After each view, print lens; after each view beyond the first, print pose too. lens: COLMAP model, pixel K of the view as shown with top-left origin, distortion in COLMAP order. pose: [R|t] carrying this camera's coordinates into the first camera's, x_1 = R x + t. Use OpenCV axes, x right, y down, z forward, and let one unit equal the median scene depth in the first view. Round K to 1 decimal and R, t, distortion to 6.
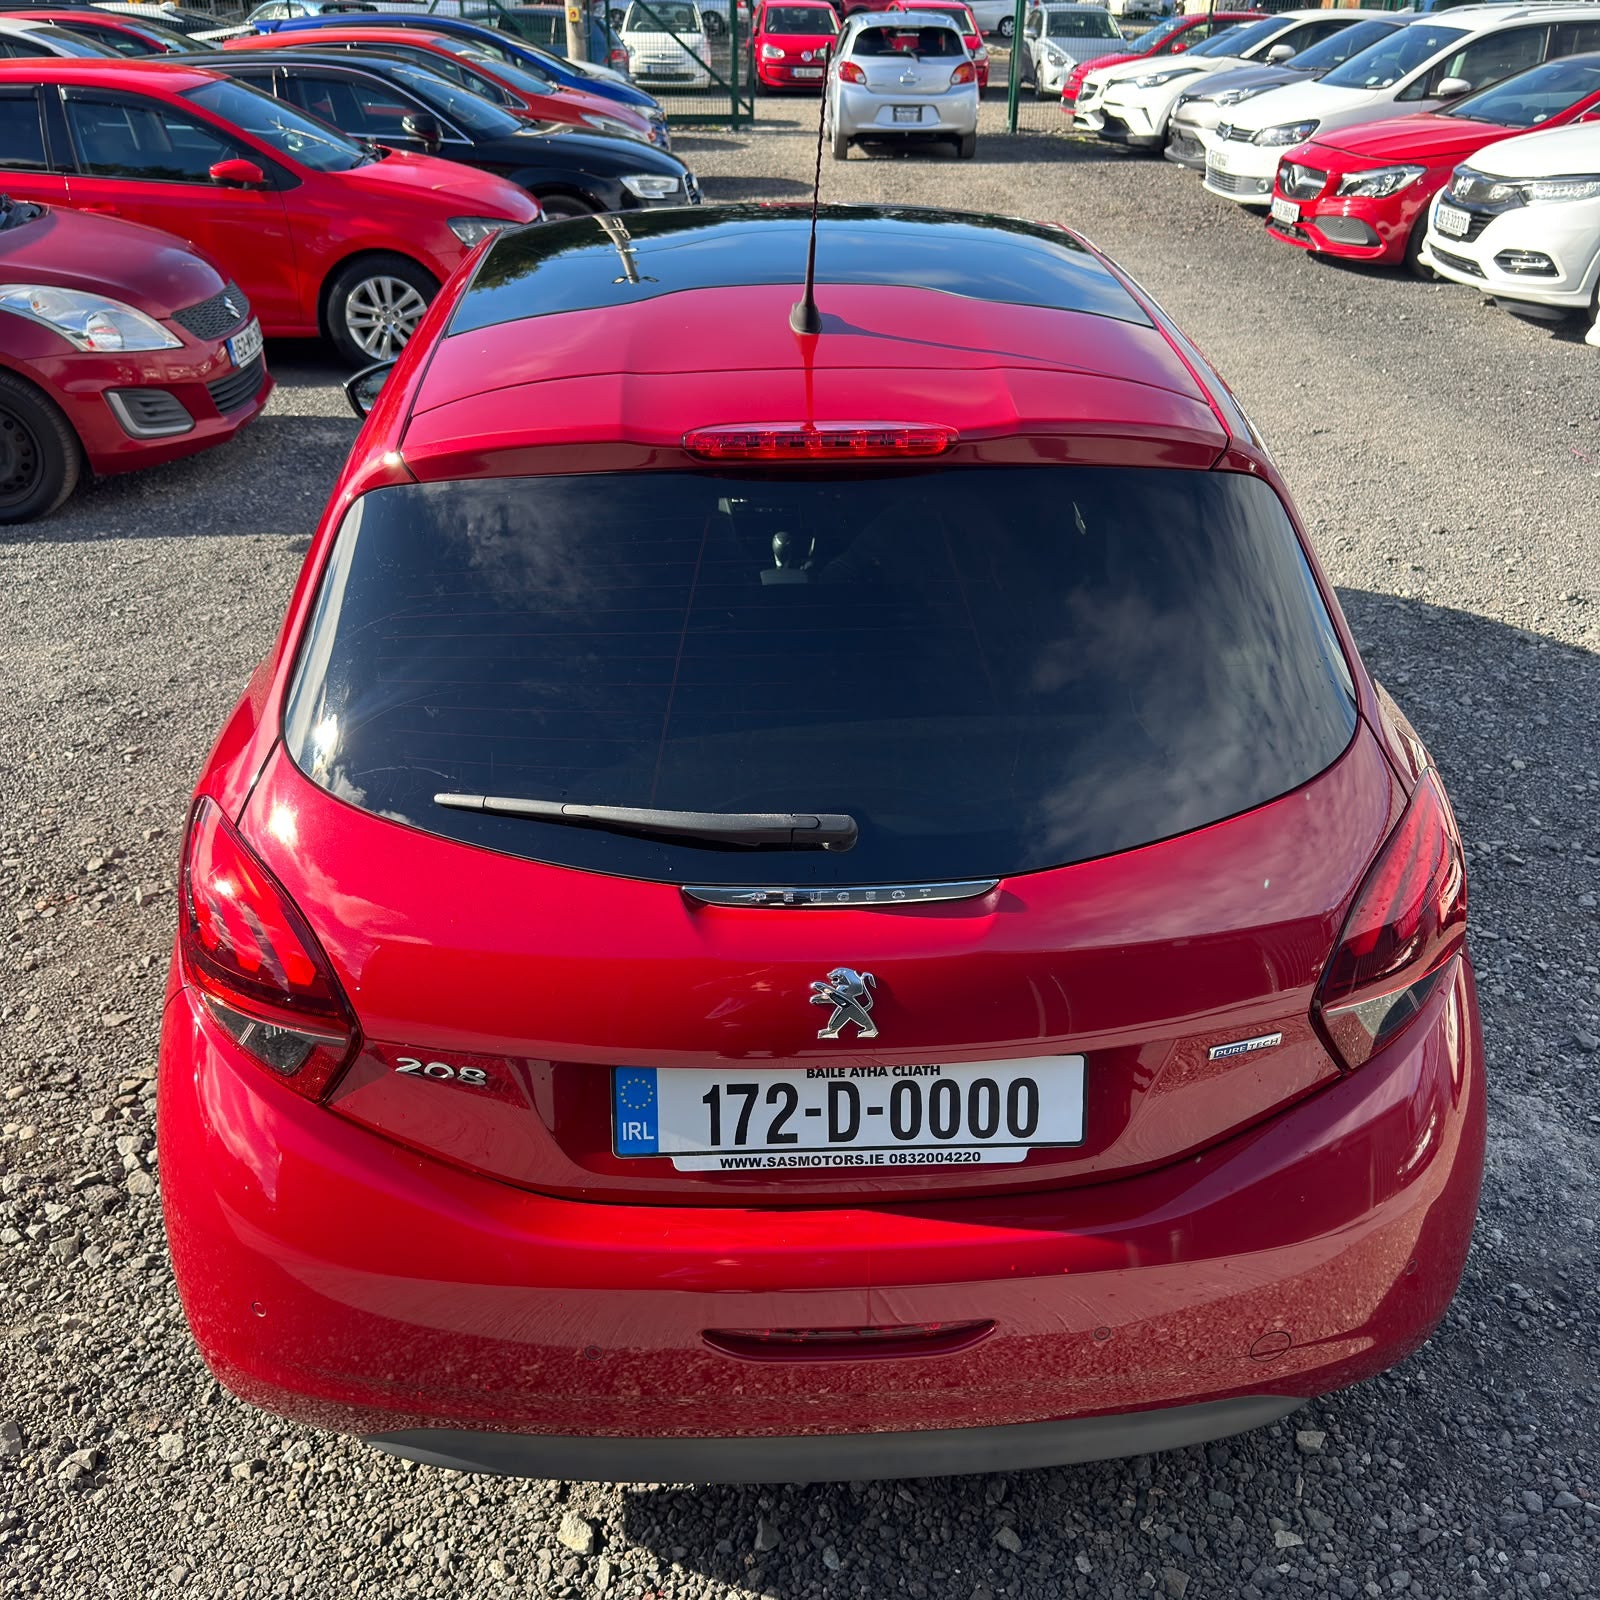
lens RADIAL K [[1536.9, 0, 788.5], [0, 1536.9, 790.5], [0, 0, 1]] dist [0.004231, 0.000000]
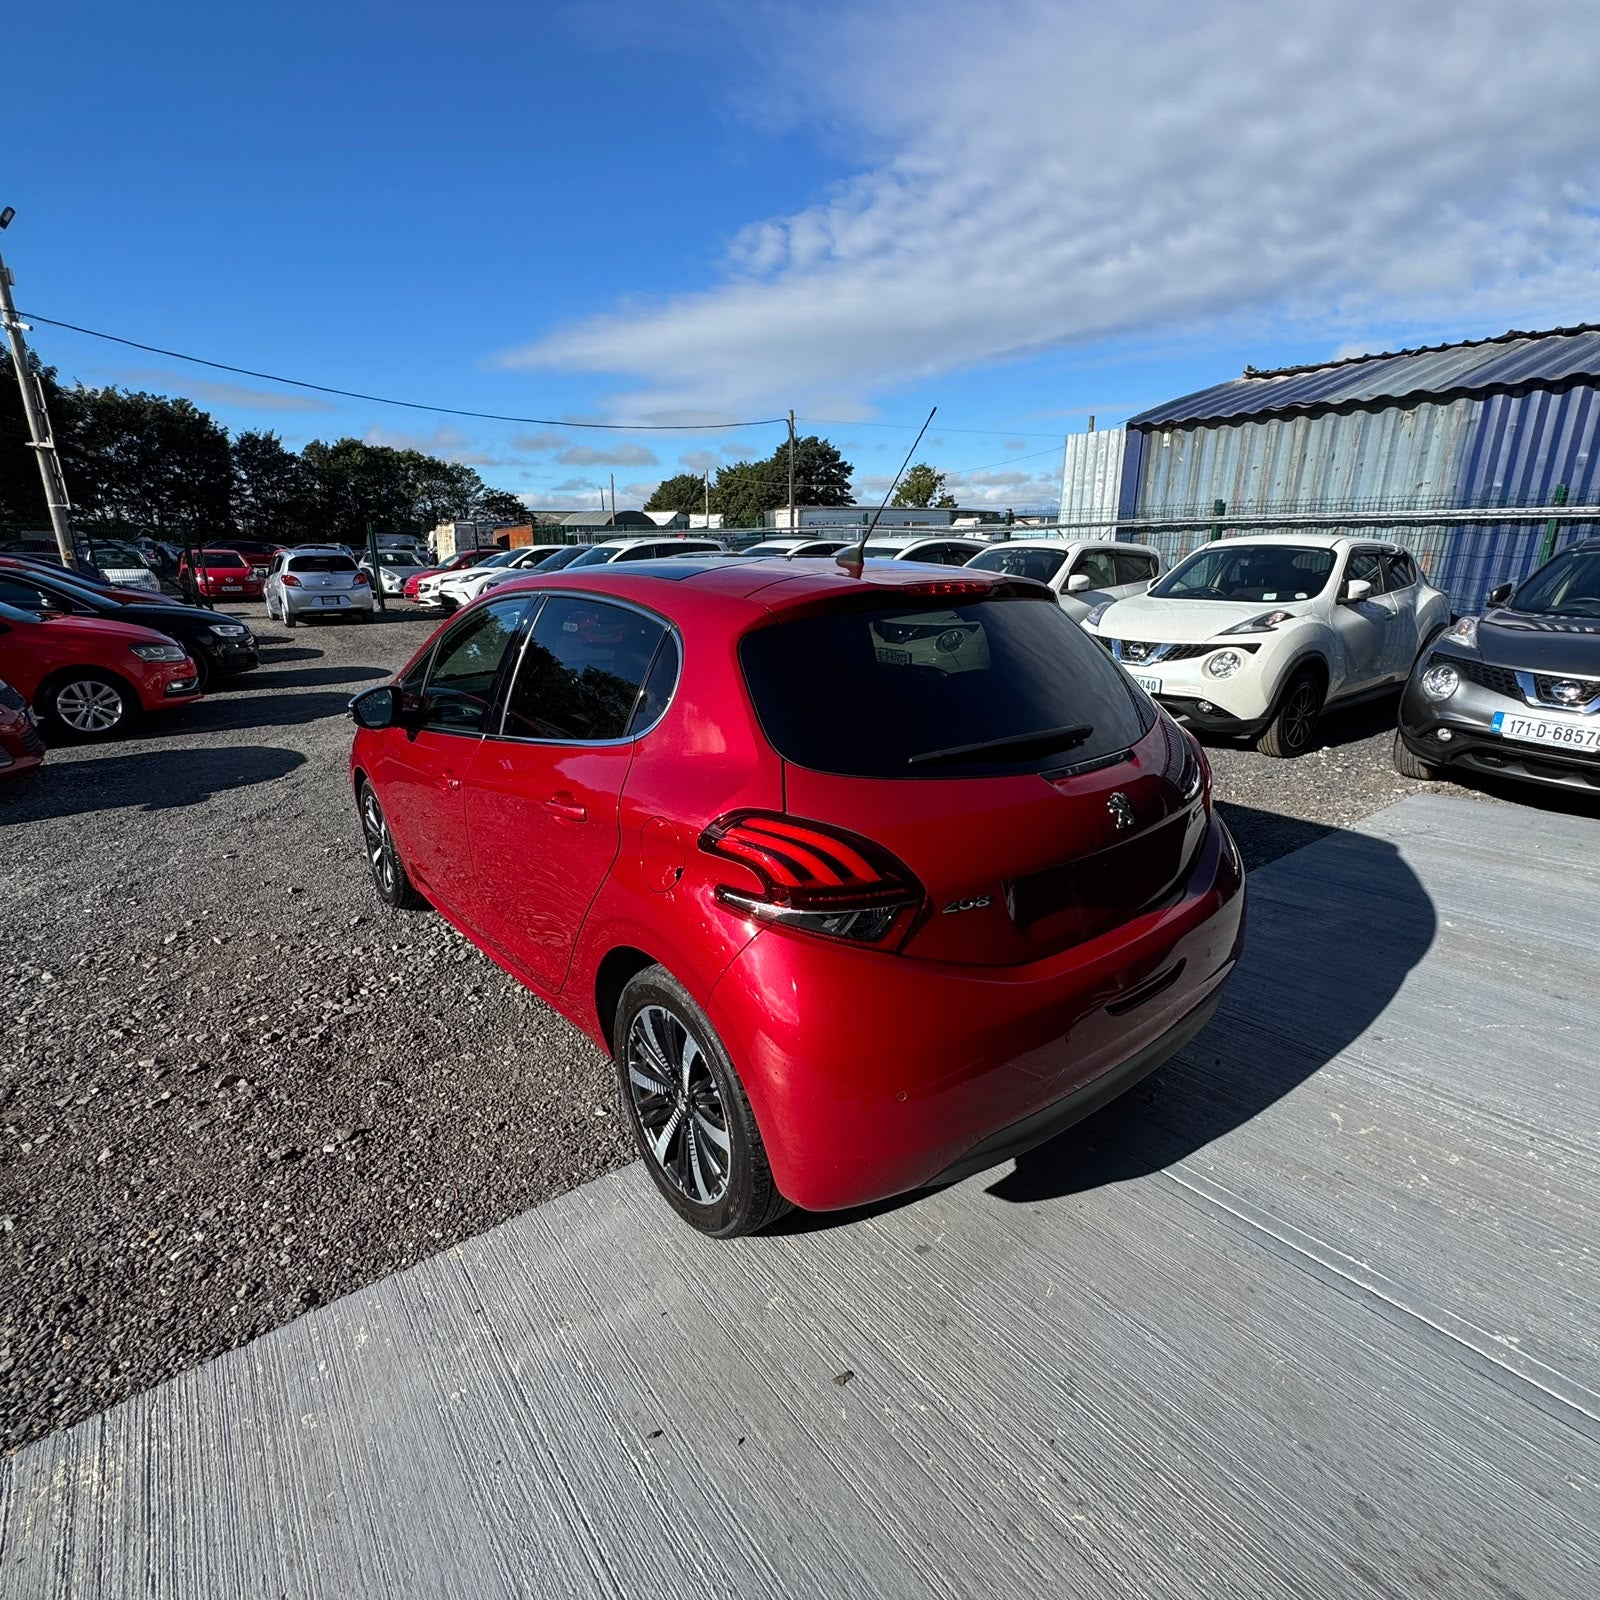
lens RADIAL K [[861.4, 0, 808.0], [0, 861.4, 799.4], [0, 0, 1]] dist [-0.003557, -0.000174]
pose [[0.799371, -0.178466, 0.573722, -0.180715], [0.288992, 0.951365, -0.106716, 0.094936], [-0.526774, 0.251106, 0.812068, -0.100528]]
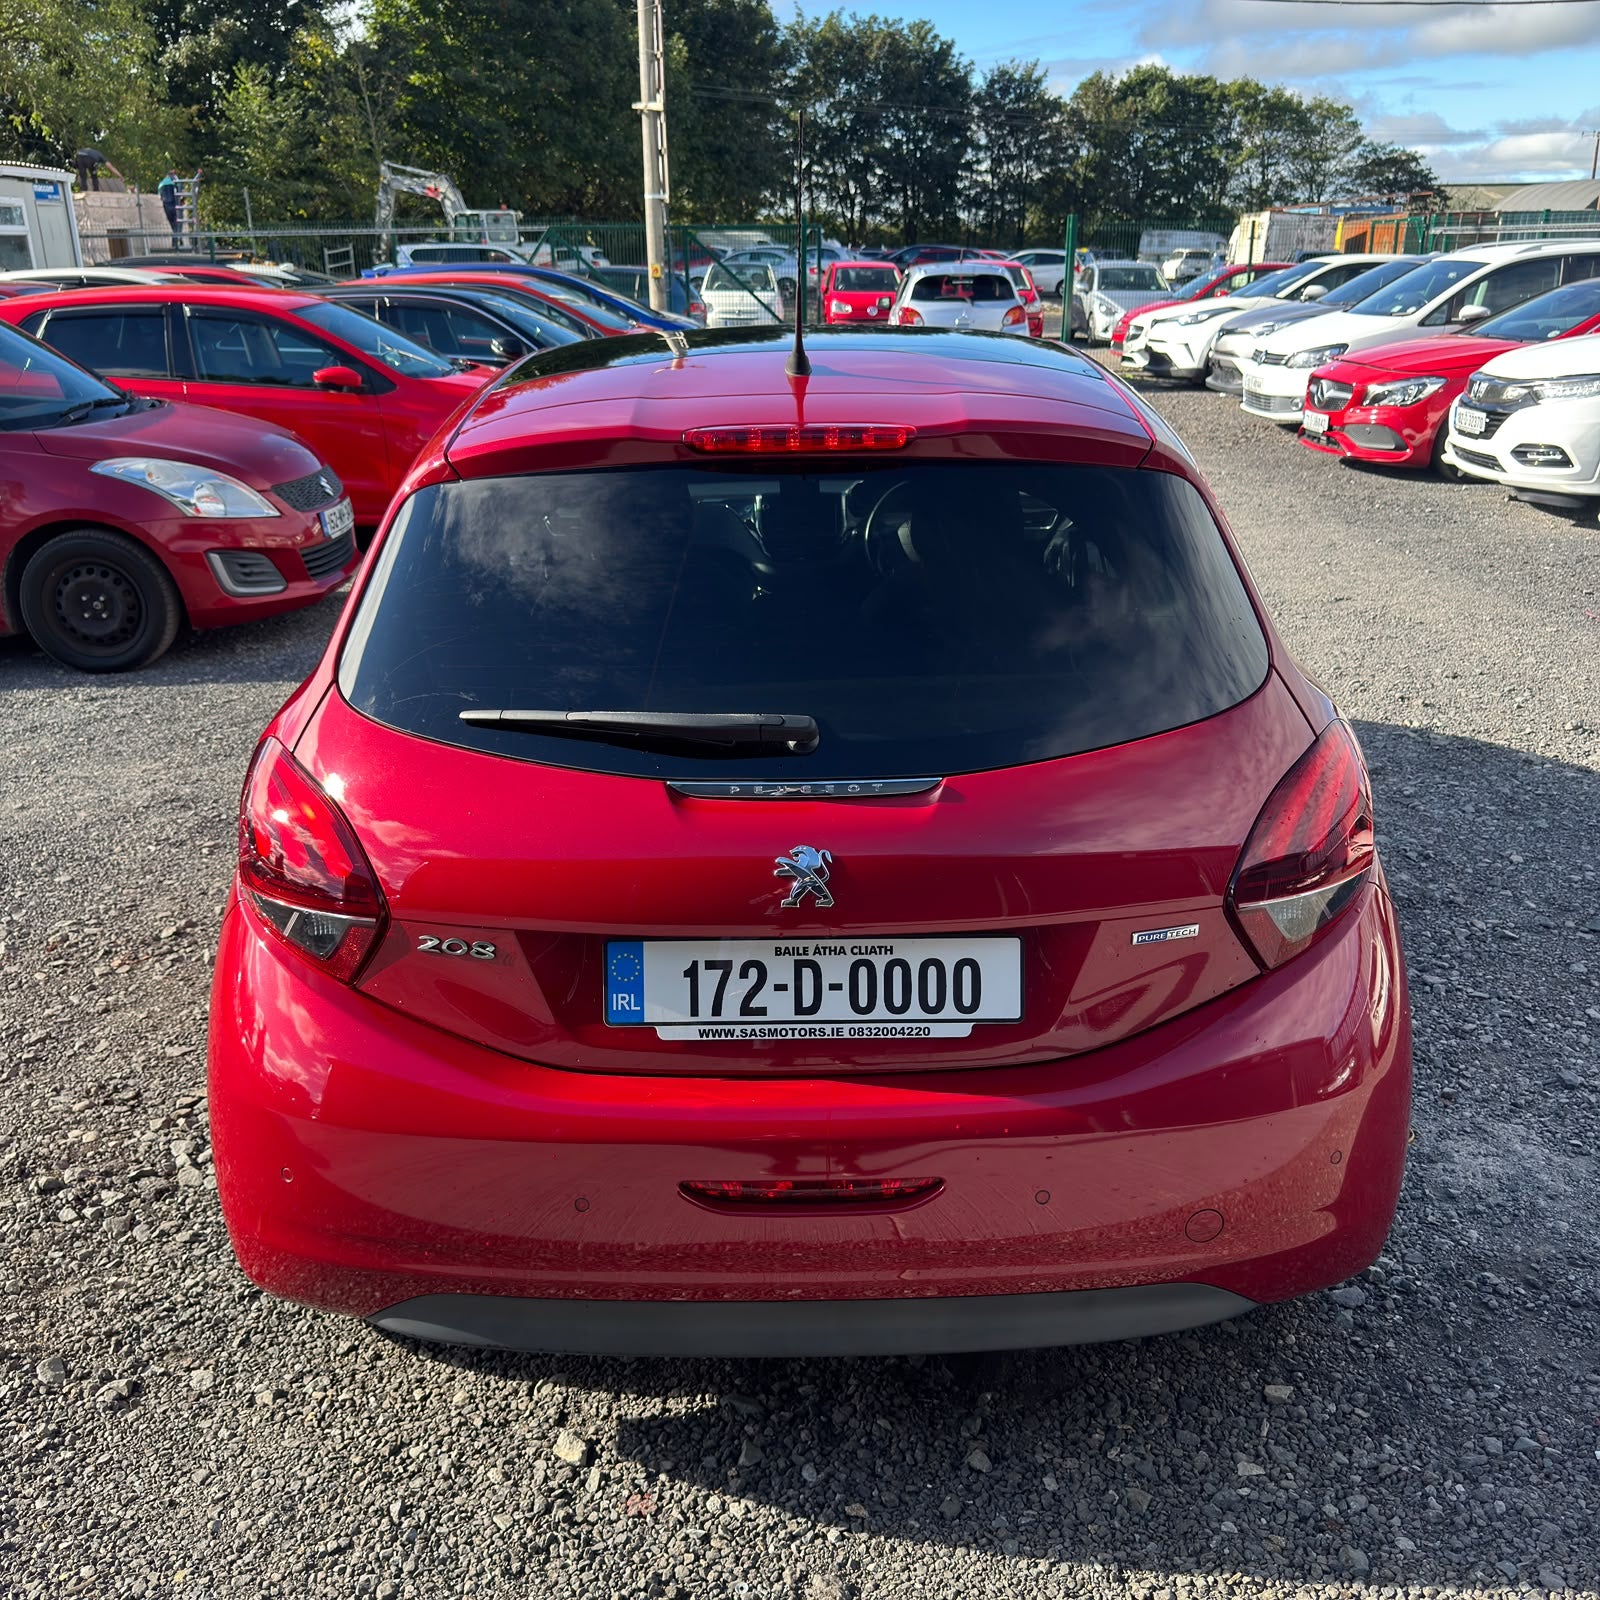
lens RADIAL K [[1536.9, 0, 799.8], [0, 1536.9, 798.9], [0, 0, 1]] dist [0.004231, 0.000000]
pose [[0.999154, 0.001965, -0.041077, 0.015920], [-0.007999, 0.989067, -0.147250, 0.049865], [0.040338, 0.147454, 0.988246, -0.027672]]
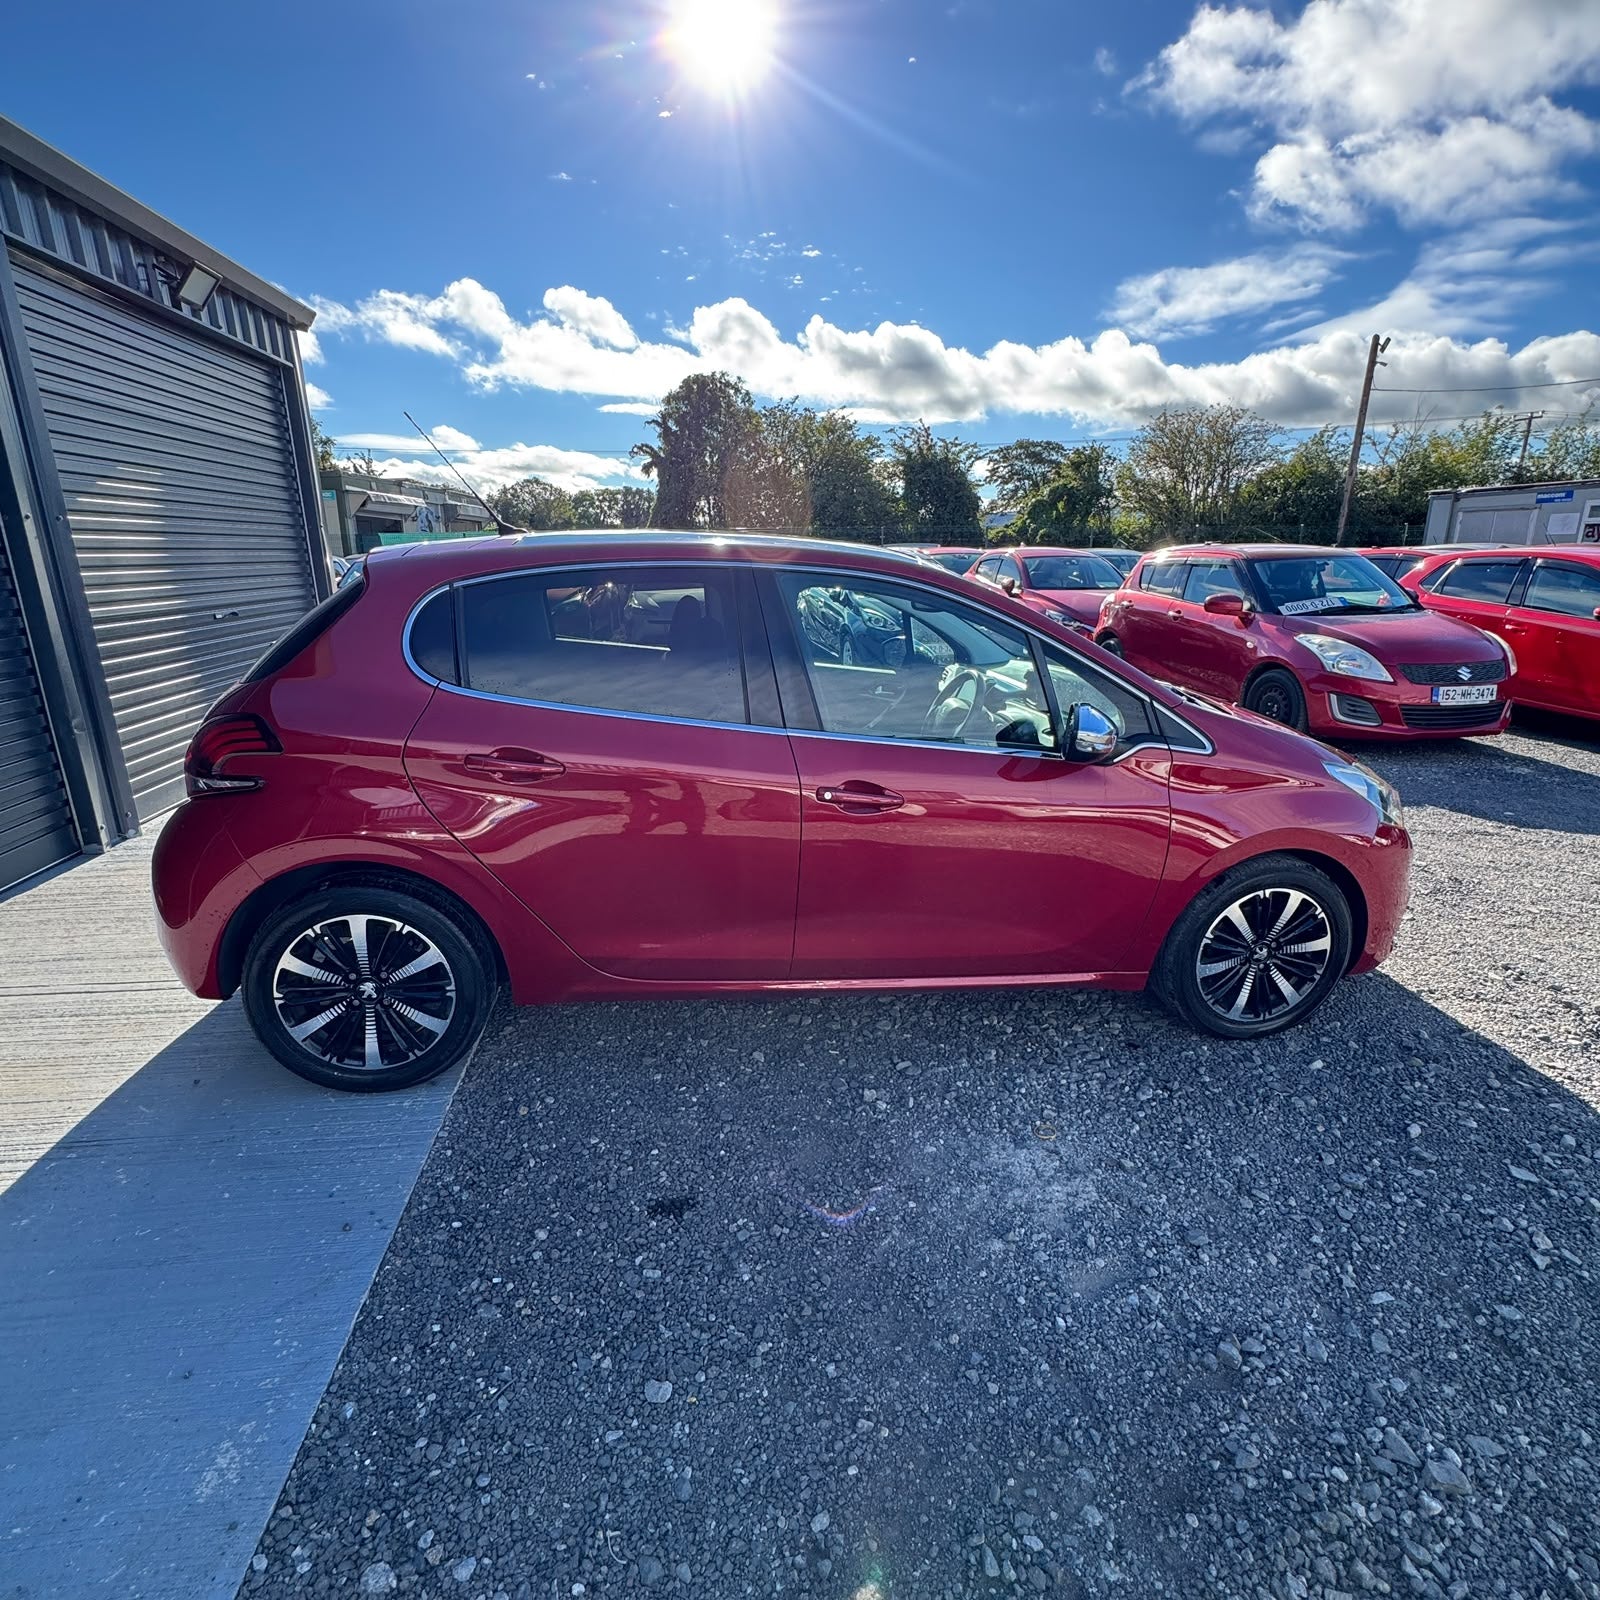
lens RADIAL K [[861.4, 0, 794.3], [0, 861.4, 786.5], [0, 0, 1]] dist [-0.003557, -0.000174]
pose [[0.090211, 0.264521, -0.960151, 0.376221], [-0.466563, 0.862970, 0.193912, -0.039611], [0.879876, 0.430478, 0.201265, 0.178905]]
